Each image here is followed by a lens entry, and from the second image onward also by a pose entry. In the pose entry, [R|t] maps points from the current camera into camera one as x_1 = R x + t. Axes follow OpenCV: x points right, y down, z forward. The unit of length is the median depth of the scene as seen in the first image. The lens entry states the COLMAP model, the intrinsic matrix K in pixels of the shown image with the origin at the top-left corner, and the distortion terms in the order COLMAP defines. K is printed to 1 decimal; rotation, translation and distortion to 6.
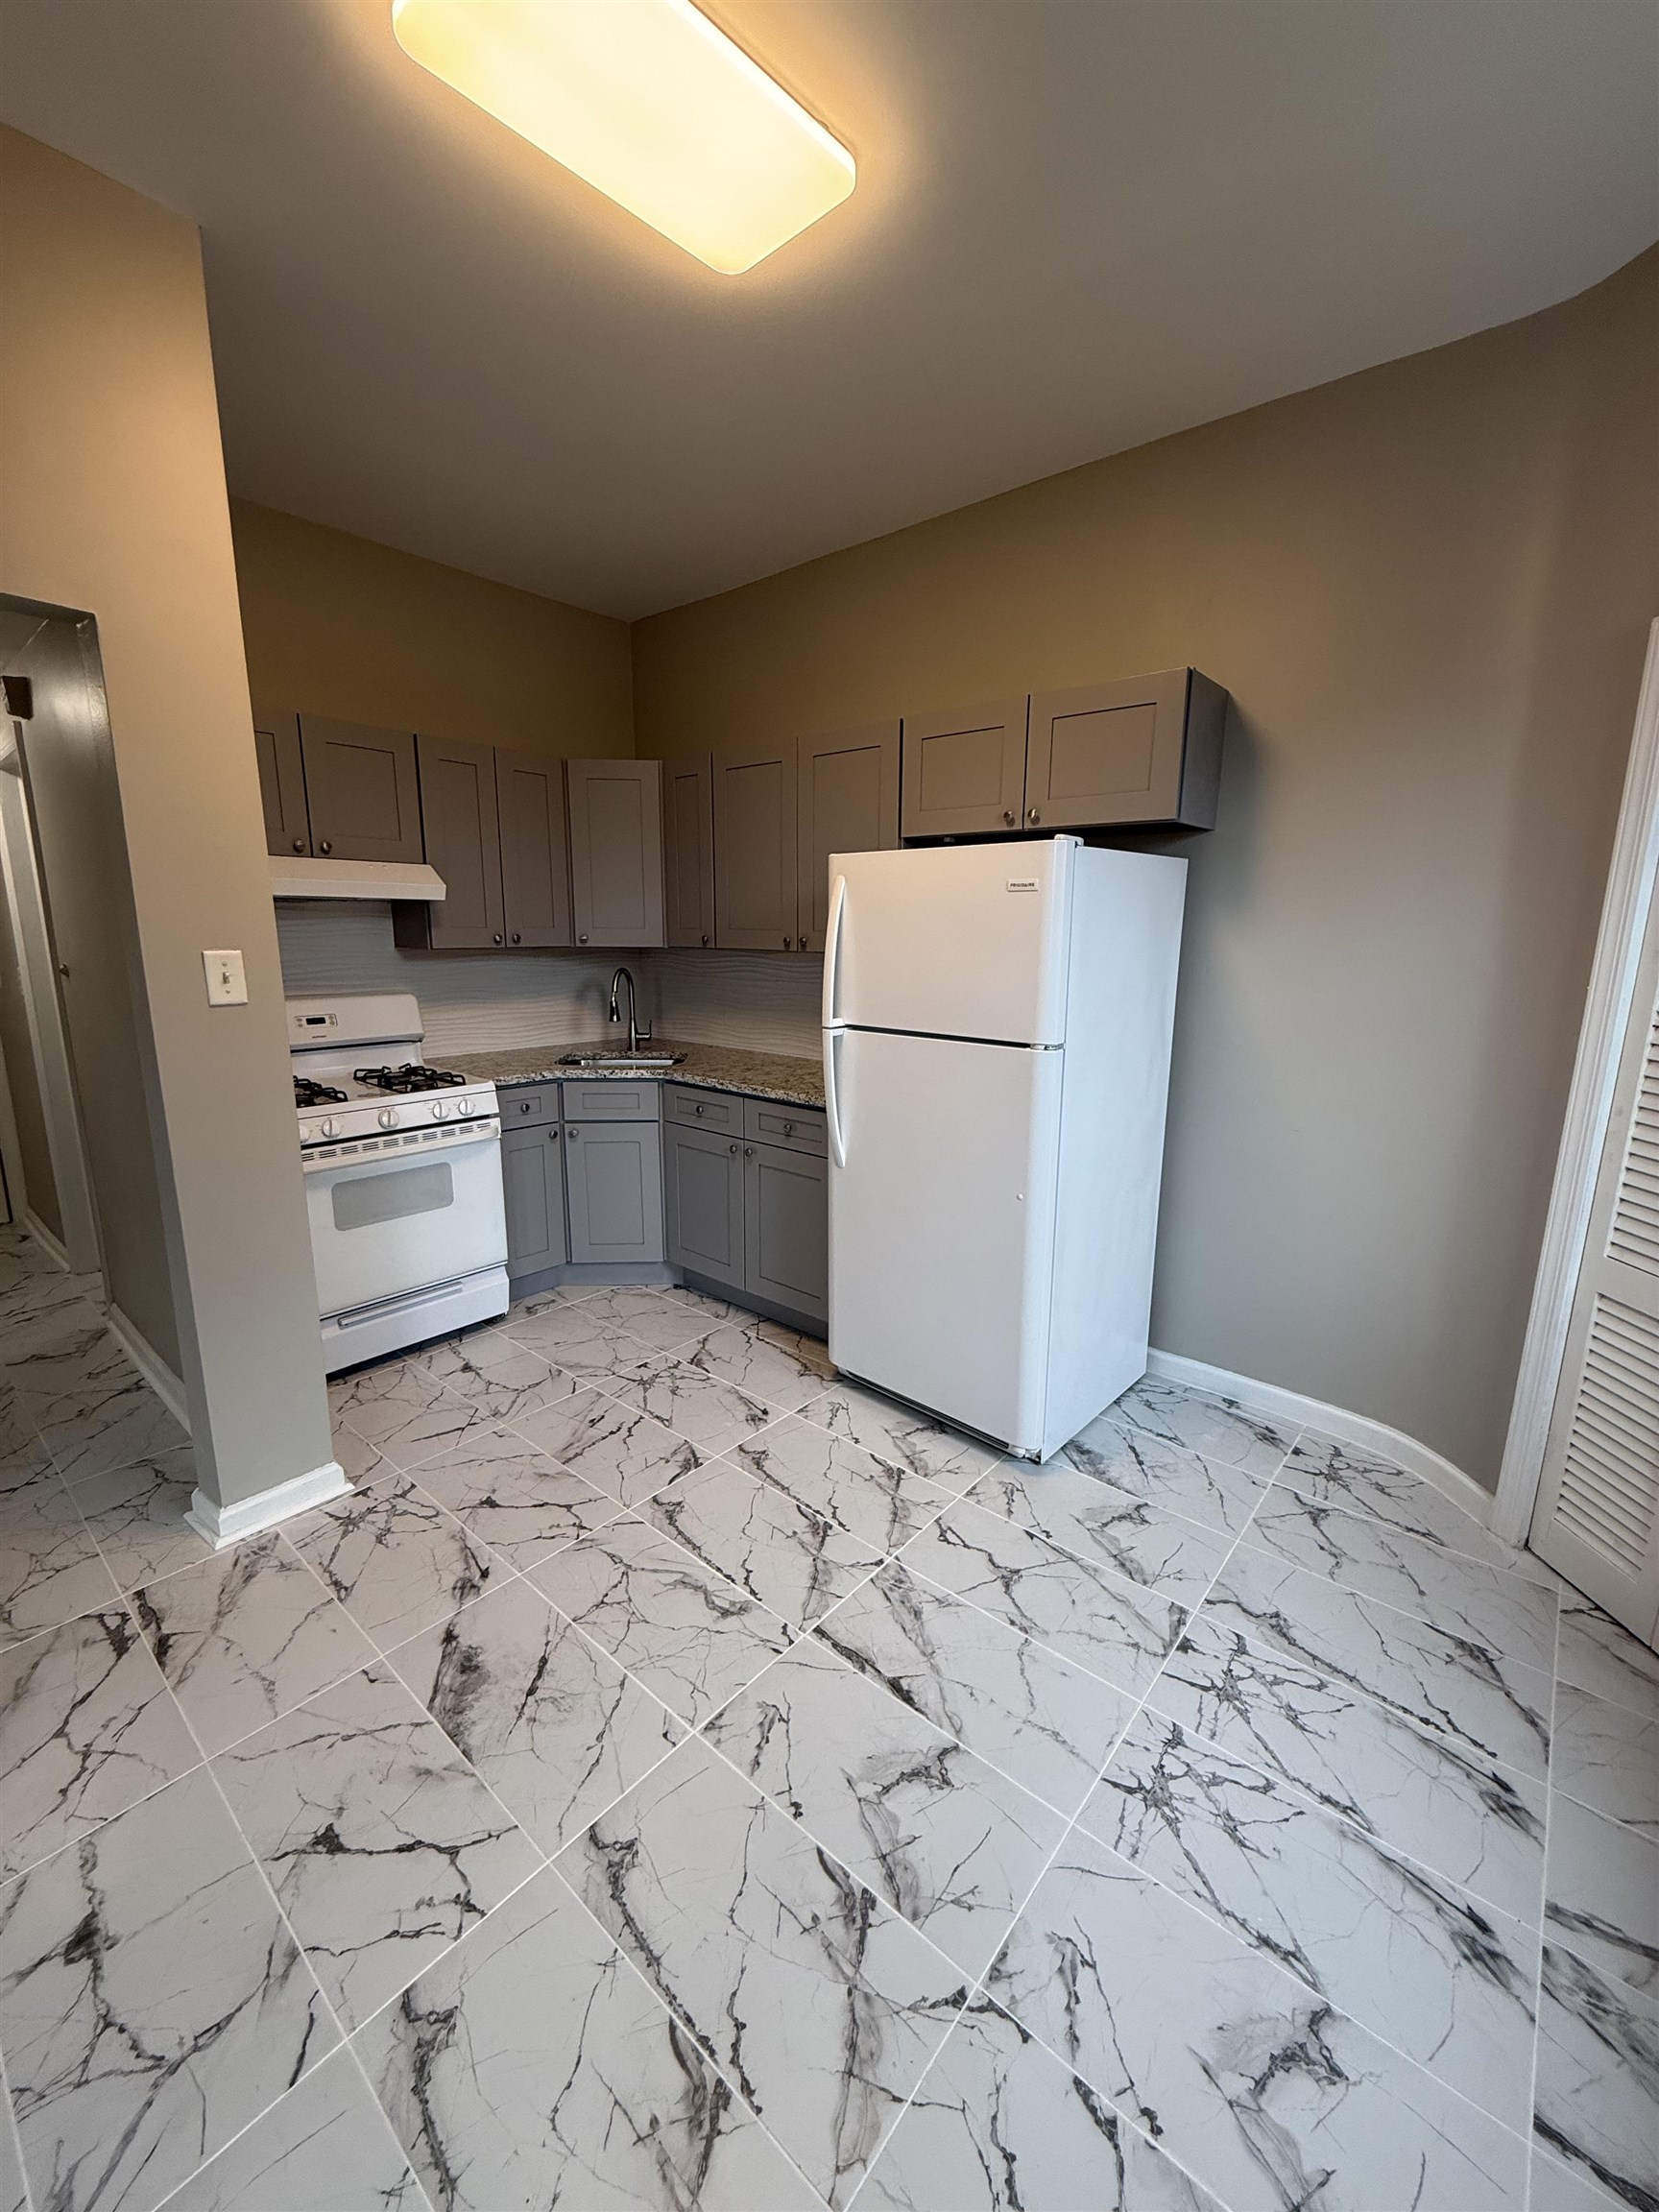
lens RADIAL K [[879.8, 0, 829.5], [0, 879.8, 1106.0], [0, 0, 1]] dist [-0.000598, 0.000013]
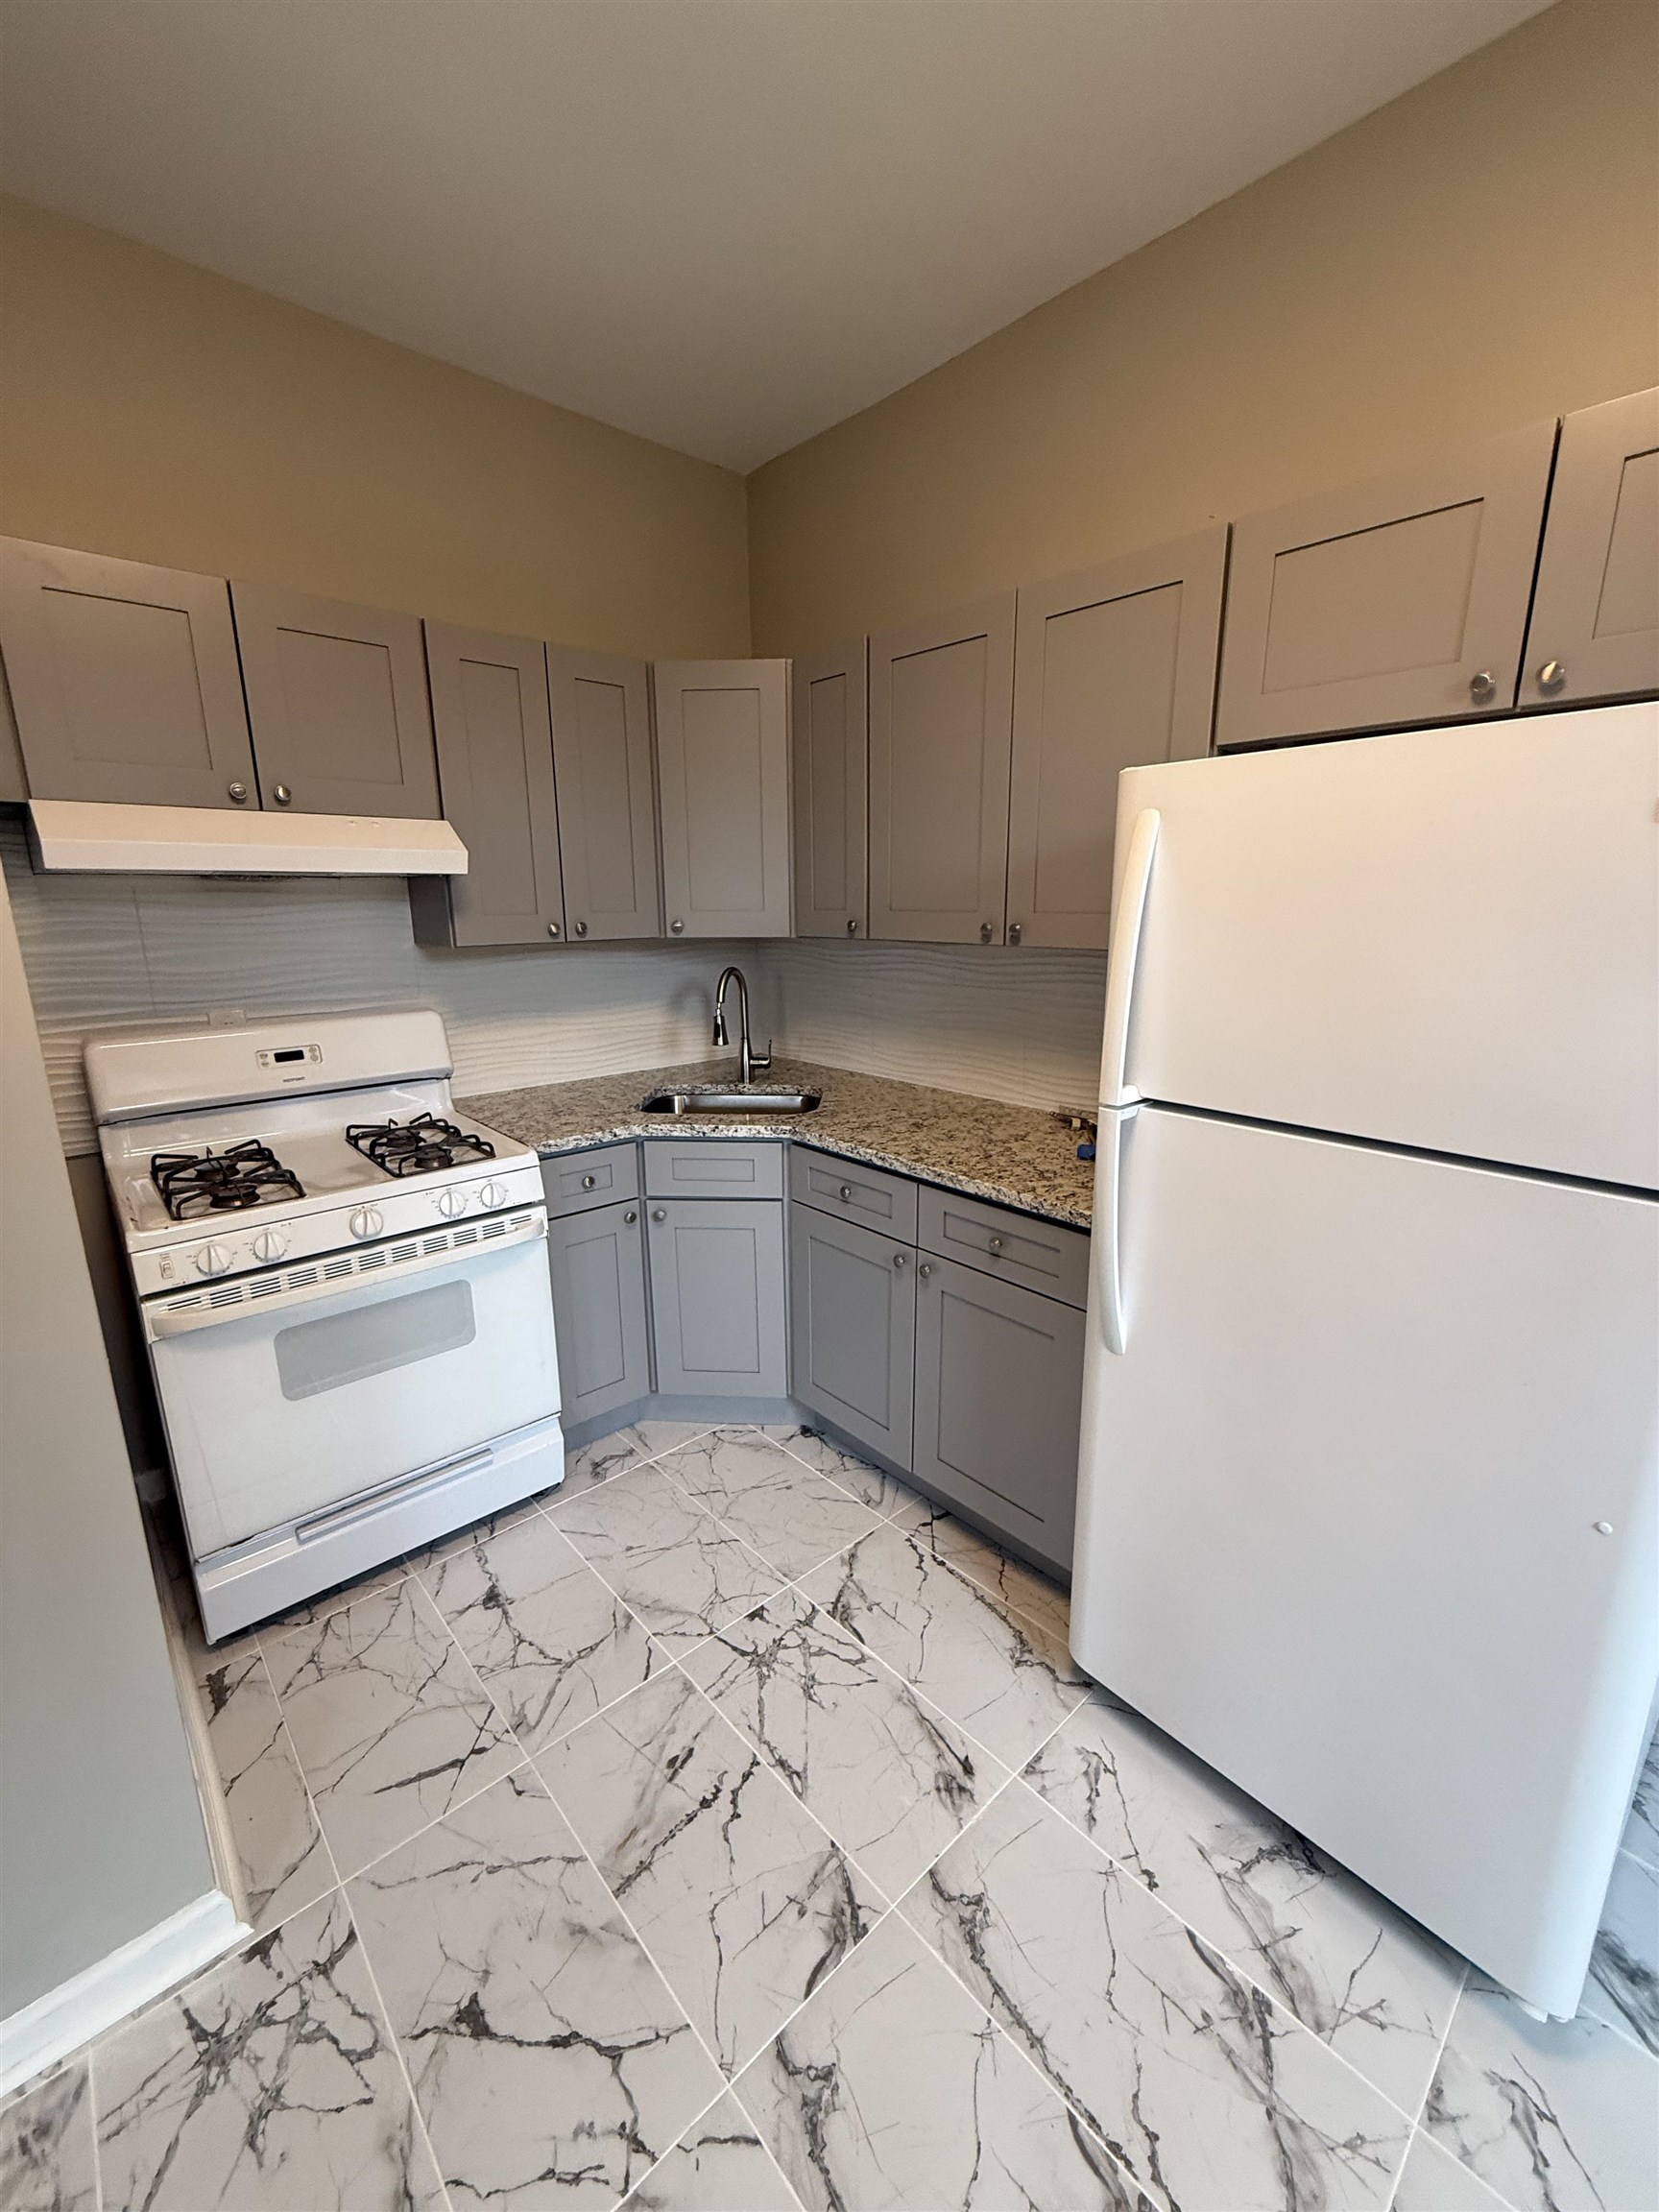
lens RADIAL K [[879.8, 0, 829.5], [0, 879.8, 1106.0], [0, 0, 1]] dist [-0.000598, 0.000013]
pose [[0.992119, 0.014266, -0.124483, -0.084617], [-0.010309, 0.999422, 0.032381, -0.085303], [0.124873, -0.030842, 0.991693, 0.379702]]
